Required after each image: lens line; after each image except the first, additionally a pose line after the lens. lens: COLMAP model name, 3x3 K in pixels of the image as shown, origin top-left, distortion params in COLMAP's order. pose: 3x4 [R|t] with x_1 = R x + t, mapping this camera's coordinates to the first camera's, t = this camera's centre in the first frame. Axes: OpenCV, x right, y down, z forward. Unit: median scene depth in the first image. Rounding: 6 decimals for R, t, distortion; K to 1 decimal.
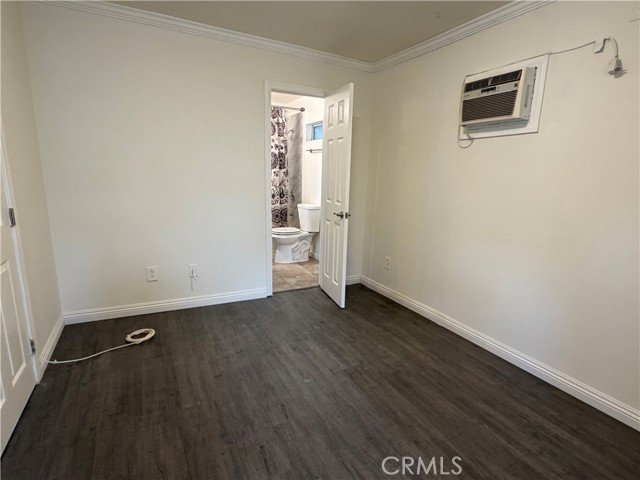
lens RADIAL K [[334.8, 0, 320.8], [0, 334.8, 240.5], [0, 0, 1]] dist [-0.004420, -0.000533]
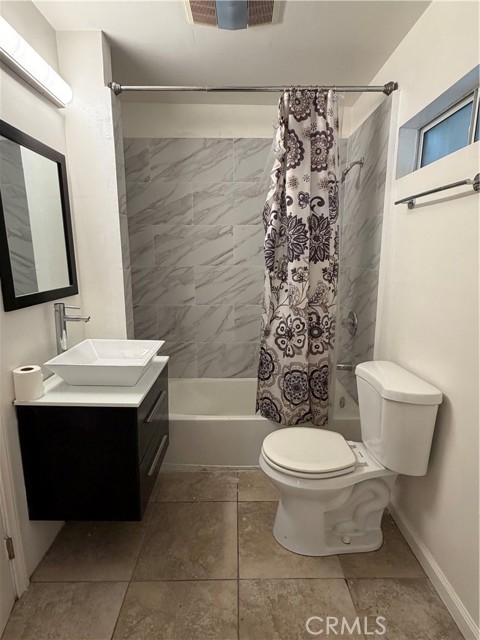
lens RADIAL K [[334.8, 0, 237.6], [0, 334.8, 320.7], [0, 0, 1]] dist [-0.004420, -0.000533]
pose [[0.886264, 0.056501, -0.459721, -0.022933], [-0.067832, 0.997663, -0.008152, -0.139637], [0.458186, 0.038409, 0.888026, 0.638056]]
